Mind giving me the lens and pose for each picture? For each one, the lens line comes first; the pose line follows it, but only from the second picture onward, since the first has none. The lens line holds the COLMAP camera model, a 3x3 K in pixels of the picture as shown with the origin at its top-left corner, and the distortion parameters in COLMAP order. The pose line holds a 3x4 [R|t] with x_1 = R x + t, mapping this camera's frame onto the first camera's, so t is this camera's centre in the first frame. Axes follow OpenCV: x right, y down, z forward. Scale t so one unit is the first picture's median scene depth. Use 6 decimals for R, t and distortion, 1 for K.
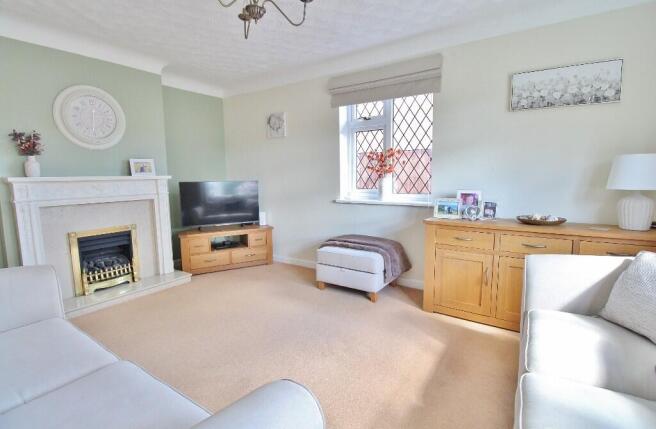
lens RADIAL K [[307.3, 0, 327.5], [0, 307.3, 212.5], [0, 0, 1]] dist [-0.006449, -0.000820]
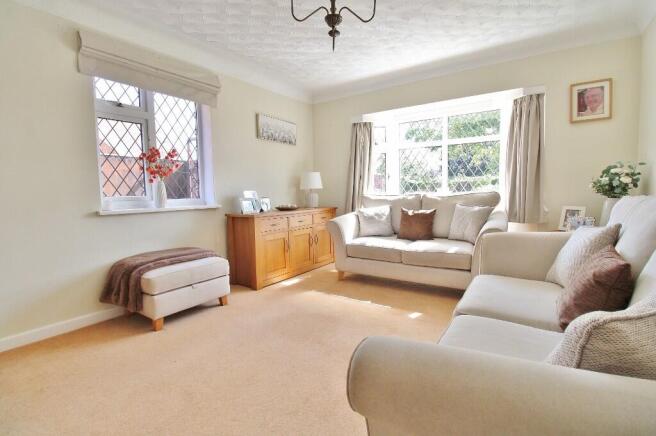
lens RADIAL K [[308.4, 0, 324.1], [0, 308.4, 218.8], [0, 0, 1]] dist [-0.009589, -0.004470]
pose [[-0.001593, -0.072307, 0.997381, -0.817643], [0.137647, 0.987873, 0.071838, -0.008257], [-0.990480, 0.137401, 0.008379, 0.650060]]
